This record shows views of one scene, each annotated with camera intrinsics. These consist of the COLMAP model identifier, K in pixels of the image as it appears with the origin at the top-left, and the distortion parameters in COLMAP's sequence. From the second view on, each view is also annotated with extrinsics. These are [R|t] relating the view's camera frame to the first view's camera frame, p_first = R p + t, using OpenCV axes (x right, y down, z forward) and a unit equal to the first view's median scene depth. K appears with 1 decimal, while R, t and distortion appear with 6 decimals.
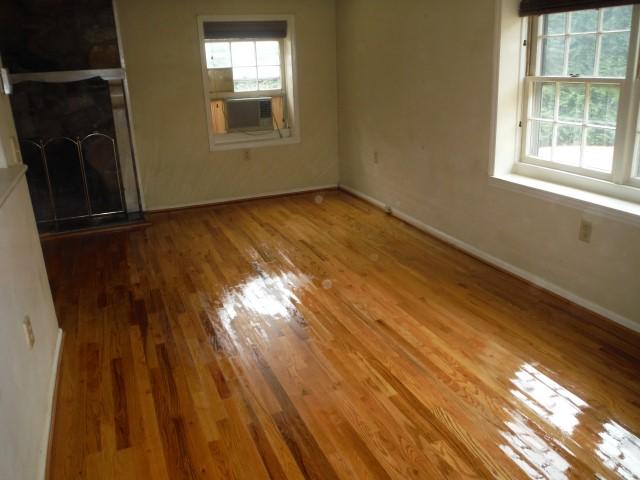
lens RADIAL K [[539.2, 0, 320.0], [0, 539.2, 240.0], [0, 0, 1]] dist [-0.081473, 0.014194]
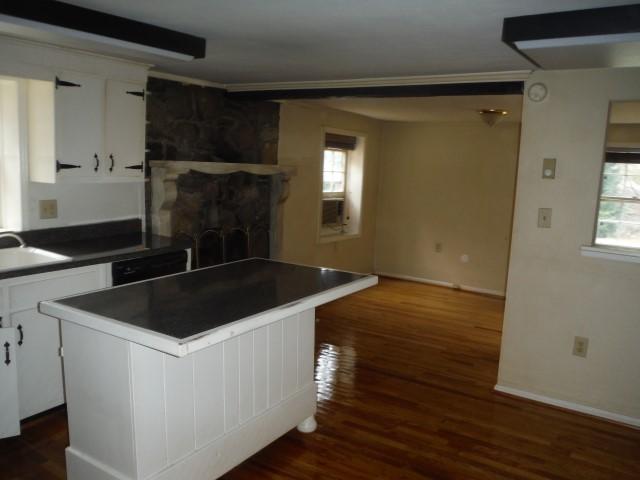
lens RADIAL K [[539.2, 0, 320.0], [0, 539.2, 240.0], [0, 0, 1]] dist [-0.081473, 0.014194]
pose [[0.819390, 0.000687, 0.573236, -0.996493], [0.101229, 0.984110, -0.145878, -0.010853], [-0.564227, 0.177559, 0.806300, 0.111653]]
